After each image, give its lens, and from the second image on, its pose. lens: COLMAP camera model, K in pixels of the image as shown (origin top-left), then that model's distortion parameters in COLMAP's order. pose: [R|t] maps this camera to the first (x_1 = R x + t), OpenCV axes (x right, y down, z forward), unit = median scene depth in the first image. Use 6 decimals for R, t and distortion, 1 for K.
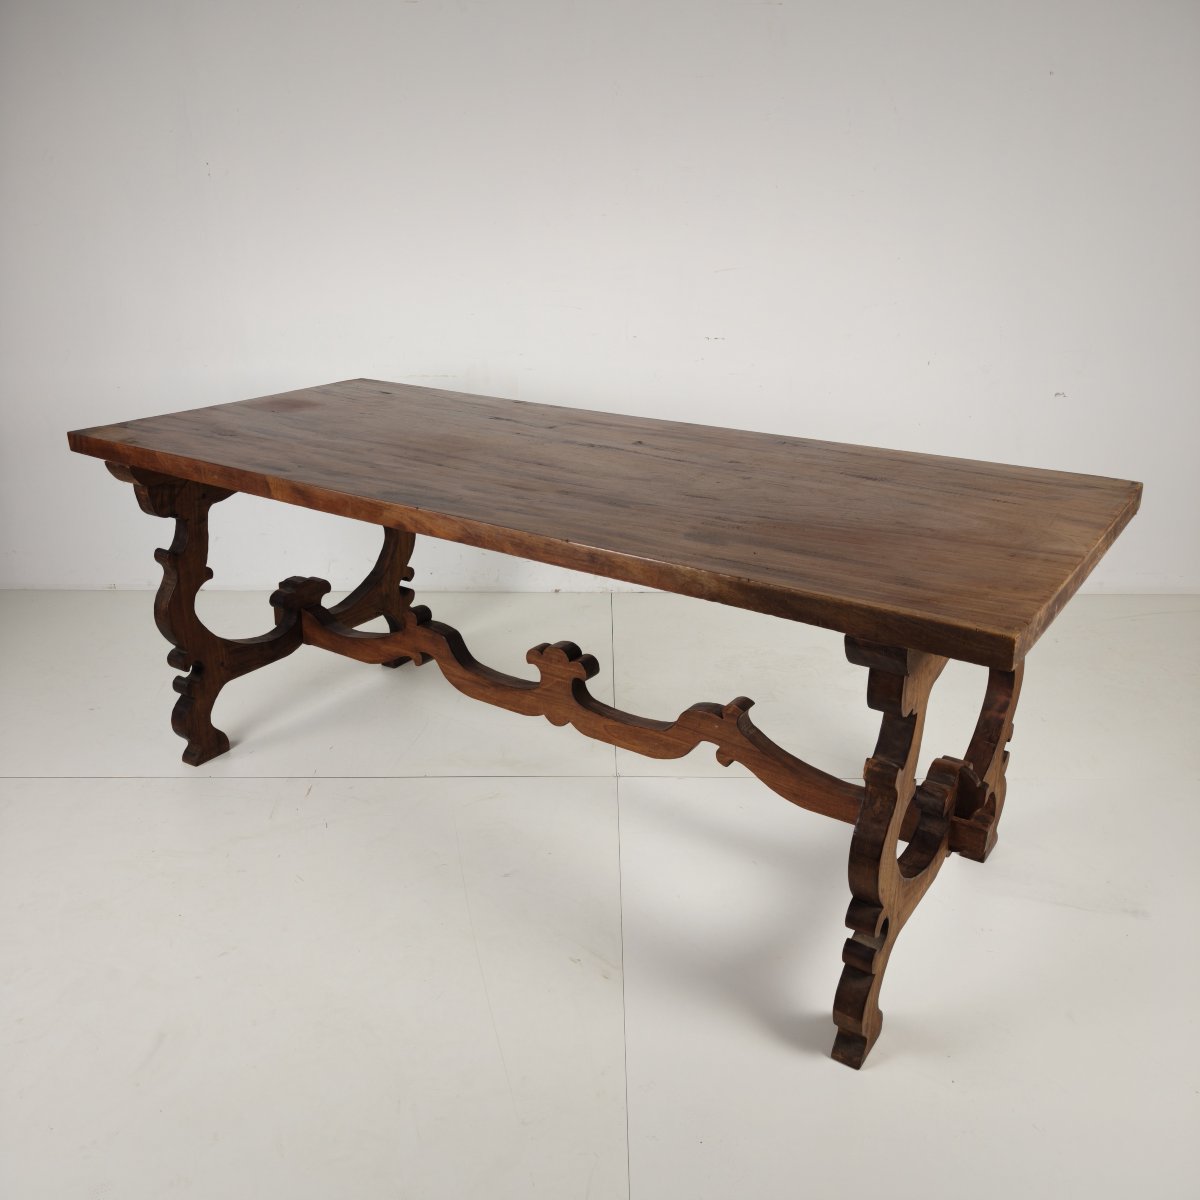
lens RADIAL K [[1218.4, 0, 599.5], [0, 1218.4, 498.0], [0, 0, 1]] dist [0.010153, 0.016436]
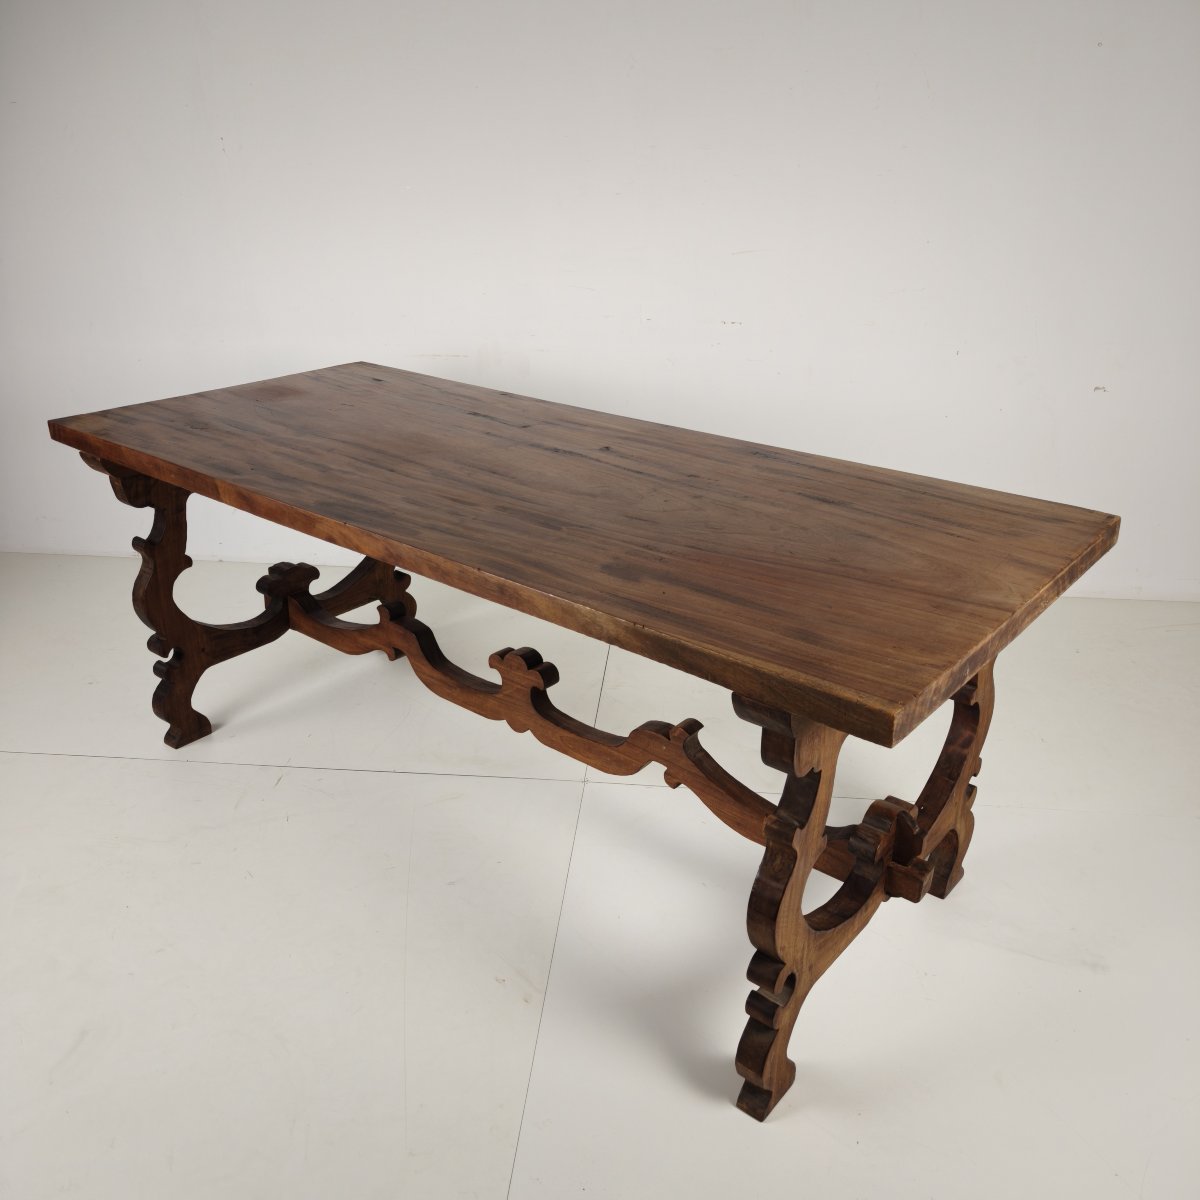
lens RADIAL K [[1218.4, 0, 599.5], [0, 1218.4, 498.0], [0, 0, 1]] dist [0.010153, 0.016436]
pose [[0.995214, 0.031507, -0.092501, 0.127741], [-0.026756, 0.998280, 0.052159, -0.060901], [0.093985, -0.049434, 0.994346, 0.036293]]
